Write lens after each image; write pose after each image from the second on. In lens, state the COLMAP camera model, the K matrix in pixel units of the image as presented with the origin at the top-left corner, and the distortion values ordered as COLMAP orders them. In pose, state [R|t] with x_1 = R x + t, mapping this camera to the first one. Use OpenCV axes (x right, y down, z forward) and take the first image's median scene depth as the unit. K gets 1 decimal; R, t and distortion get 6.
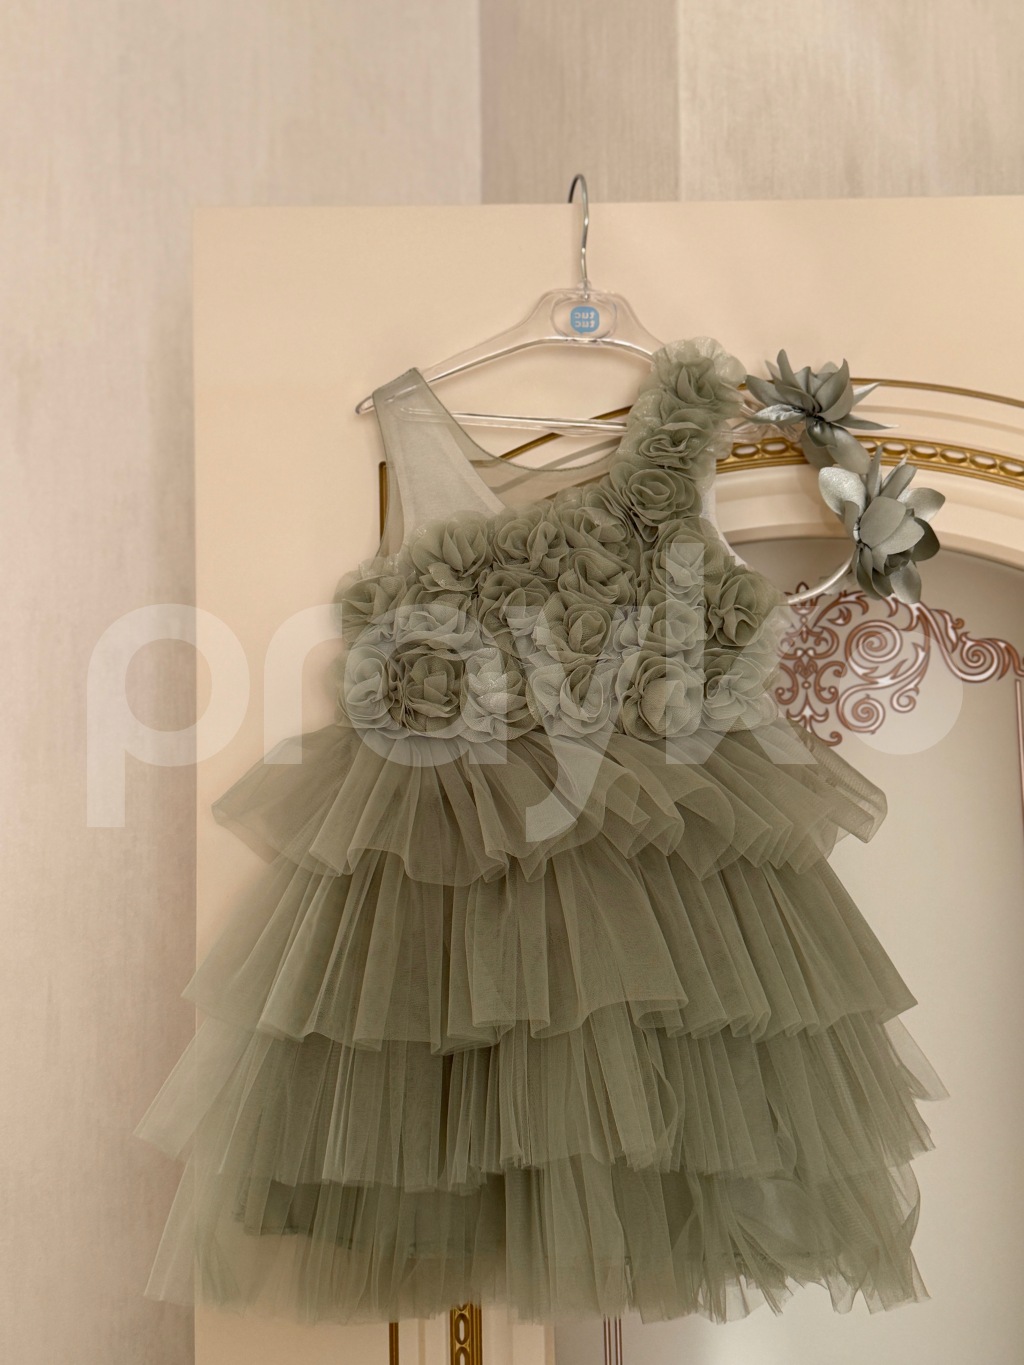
lens RADIAL K [[1616.4, 0, 512.0], [0, 1616.4, 682.5], [0, 0, 1]] dist [0.220308, -0.409802]
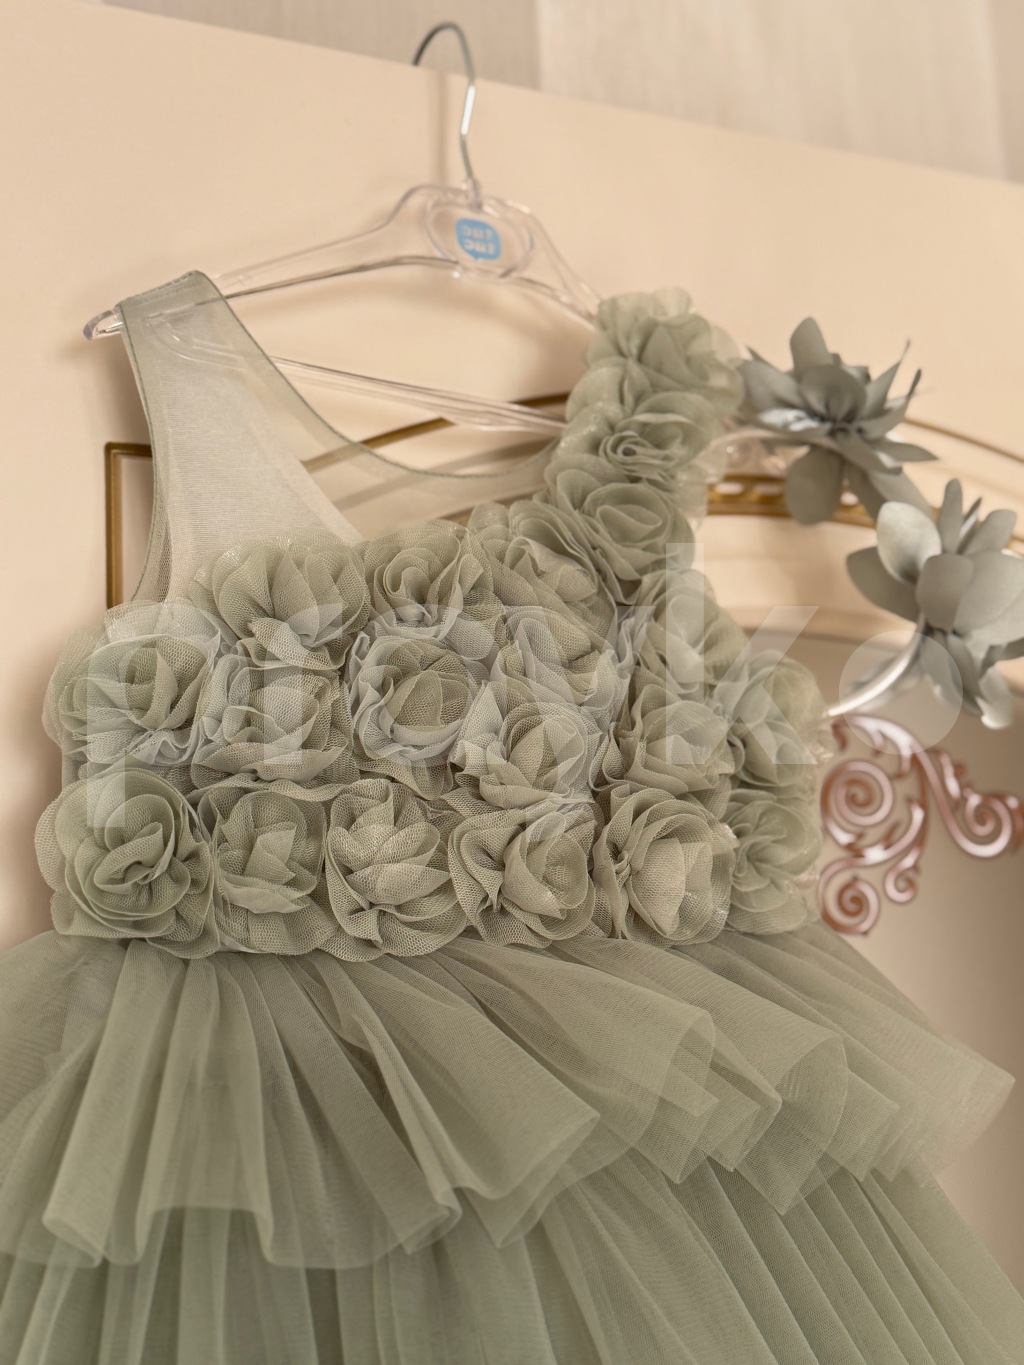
lens RADIAL K [[1616.4, 0, 512.0], [0, 1616.4, 682.5], [0, 0, 1]] dist [0.220308, -0.409802]
pose [[0.921815, 0.046505, 0.384831, -0.168670], [0.002056, 0.992177, -0.124823, 0.013013], [-0.387626, 0.115855, 0.914508, 0.470757]]
